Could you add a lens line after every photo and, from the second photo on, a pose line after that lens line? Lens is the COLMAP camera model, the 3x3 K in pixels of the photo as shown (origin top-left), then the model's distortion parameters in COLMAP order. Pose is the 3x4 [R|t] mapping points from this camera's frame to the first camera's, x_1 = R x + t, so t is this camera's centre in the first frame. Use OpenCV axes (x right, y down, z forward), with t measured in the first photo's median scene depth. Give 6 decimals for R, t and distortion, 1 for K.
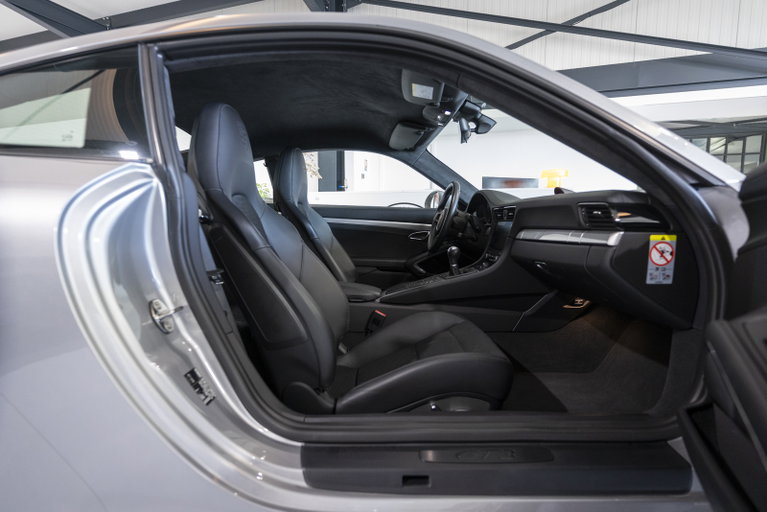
lens RADIAL K [[362.6, 0, 383.5], [0, 362.6, 256.0], [0, 0, 1]] dist [0.000016, -0.000528]
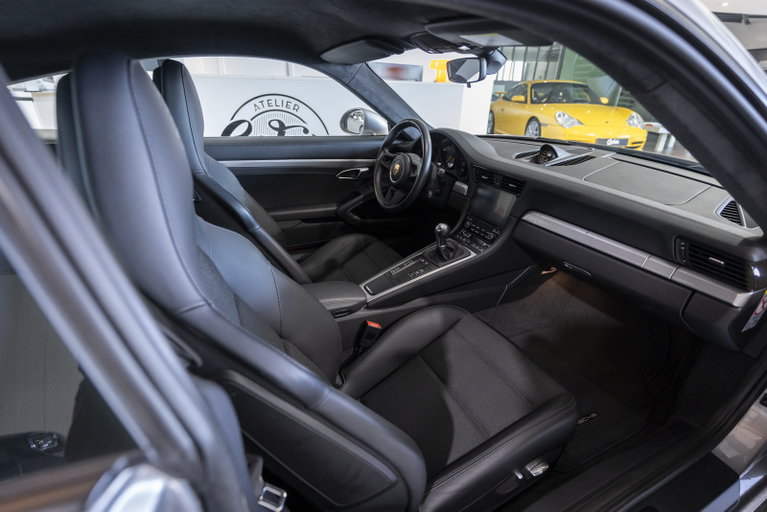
lens RADIAL K [[362.6, 0, 383.5], [0, 362.6, 256.0], [0, 0, 1]] dist [0.000016, -0.000528]
pose [[0.905846, -0.162374, 0.391251, -0.192518], [0.015339, 0.935585, 0.352767, -0.184102], [-0.423329, -0.313552, 0.849987, 0.249032]]
